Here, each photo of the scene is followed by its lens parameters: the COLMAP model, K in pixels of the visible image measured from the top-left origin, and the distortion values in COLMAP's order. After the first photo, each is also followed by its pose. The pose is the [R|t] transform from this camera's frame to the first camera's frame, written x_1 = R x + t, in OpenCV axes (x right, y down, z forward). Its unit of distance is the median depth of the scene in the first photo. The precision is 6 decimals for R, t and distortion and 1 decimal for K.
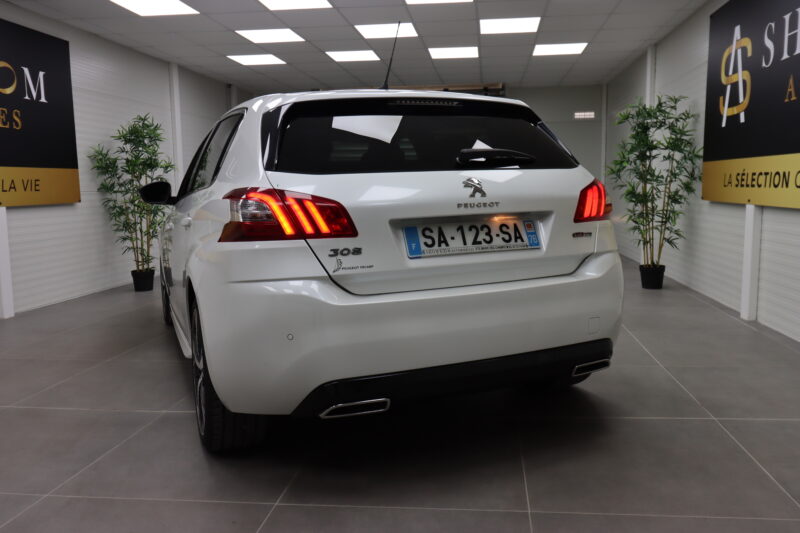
lens RADIAL K [[638.5, 0, 400.9], [0, 638.5, 248.4], [0, 0, 1]] dist [0.001839, -0.001056]
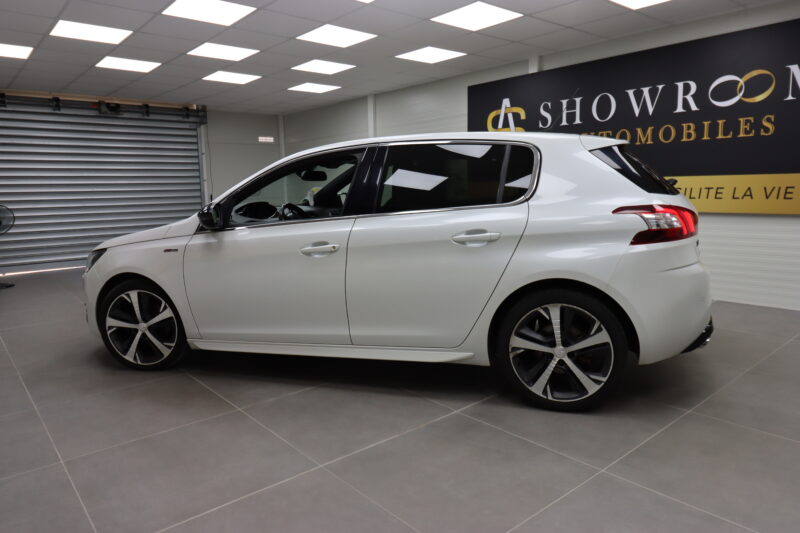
lens RADIAL K [[541.1, 0, 404.6], [0, 541.1, 258.3], [0, 0, 1]] dist [-0.004705, -0.000778]
pose [[0.665250, -0.096917, 0.740304, -0.727618], [0.084825, 0.994930, 0.054026, -0.042069], [-0.741787, 0.026856, 0.670098, 0.292238]]
